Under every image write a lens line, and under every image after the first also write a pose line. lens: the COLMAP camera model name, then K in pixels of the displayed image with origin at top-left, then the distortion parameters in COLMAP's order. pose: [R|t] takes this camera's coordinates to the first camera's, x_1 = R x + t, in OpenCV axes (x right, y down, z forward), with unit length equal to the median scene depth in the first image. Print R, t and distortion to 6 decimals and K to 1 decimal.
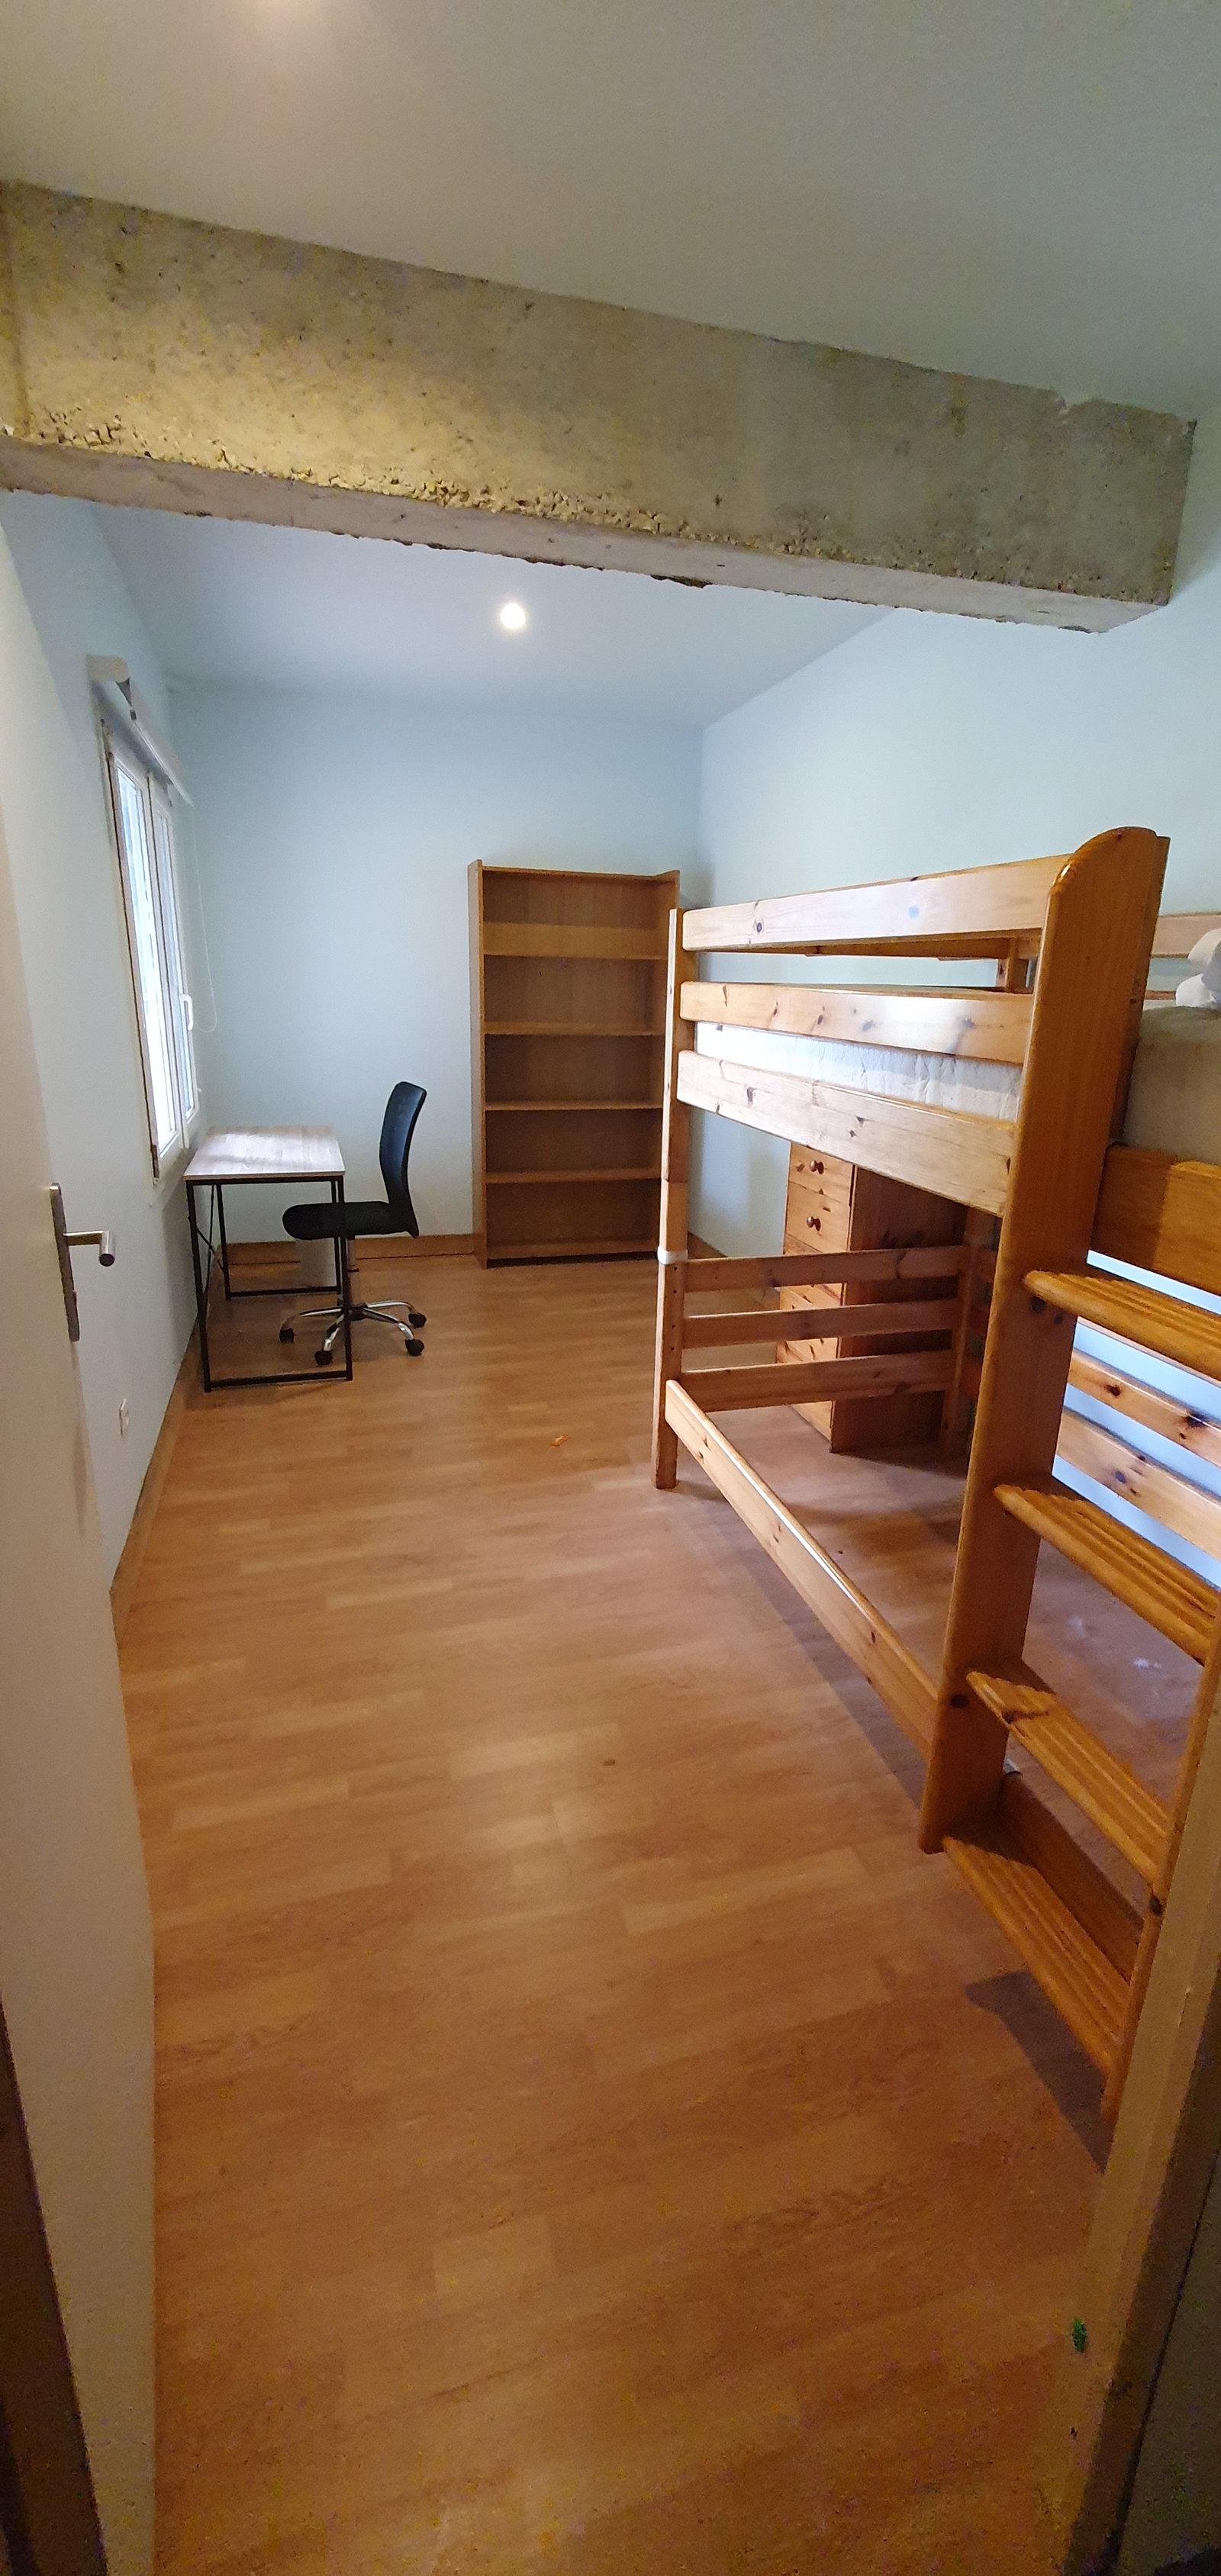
lens RADIAL K [[1034.8, 0, 610.5], [0, 1034.8, 1288.0], [0, 0, 1]] dist [0.002517, 0.000094]
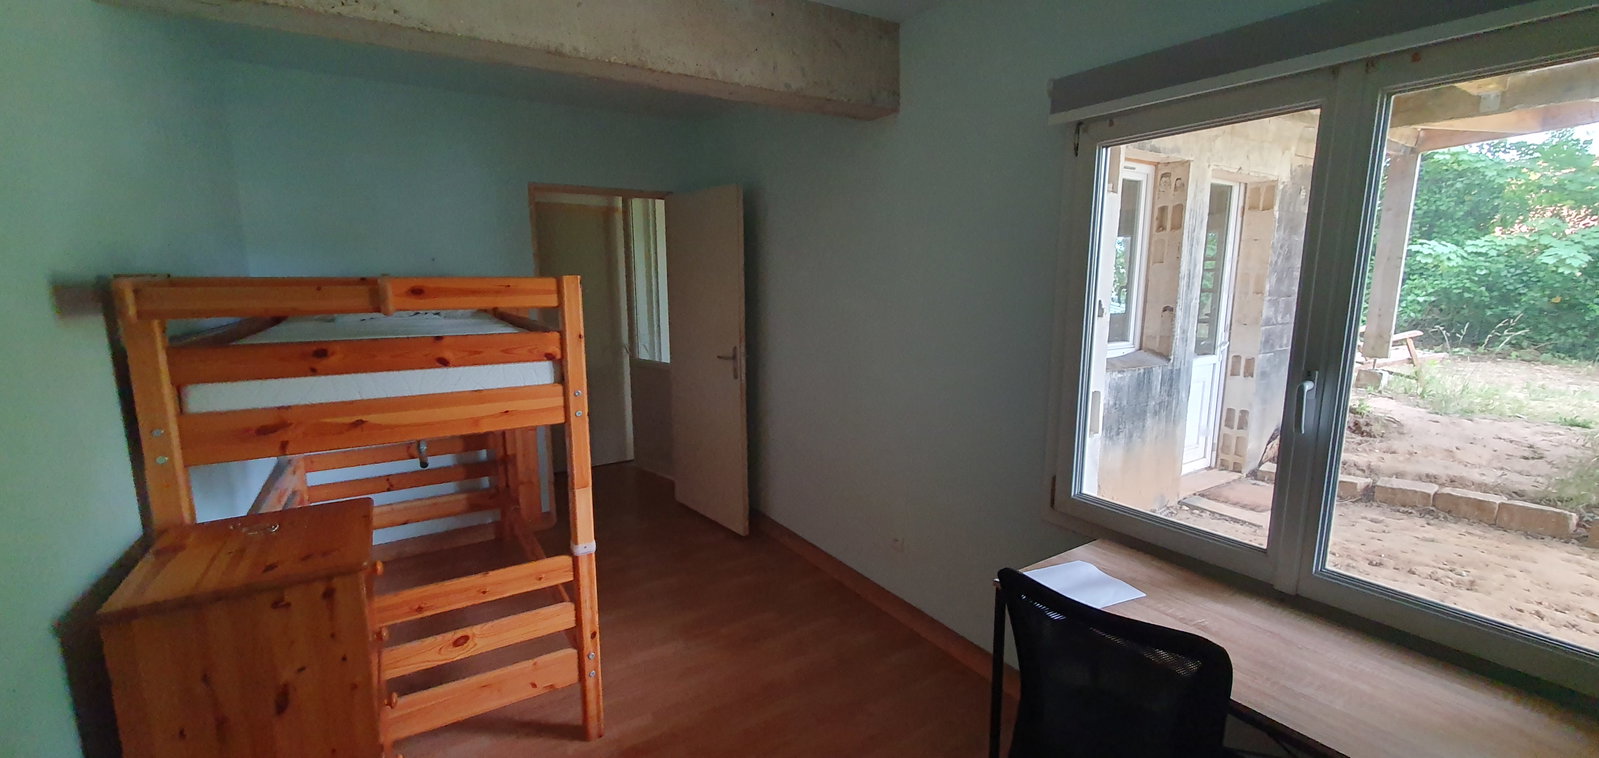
lens RADIAL K [[628.5, 0, 799.5], [0, 628.5, 379.0], [0, 0, 1]] dist [-0.000540, 0.000254]
pose [[-0.956627, 0.025546, -0.290195, 0.019745], [-0.104480, 0.899791, 0.423627, -0.533646], [0.271937, 0.435572, -0.858095, 1.590145]]
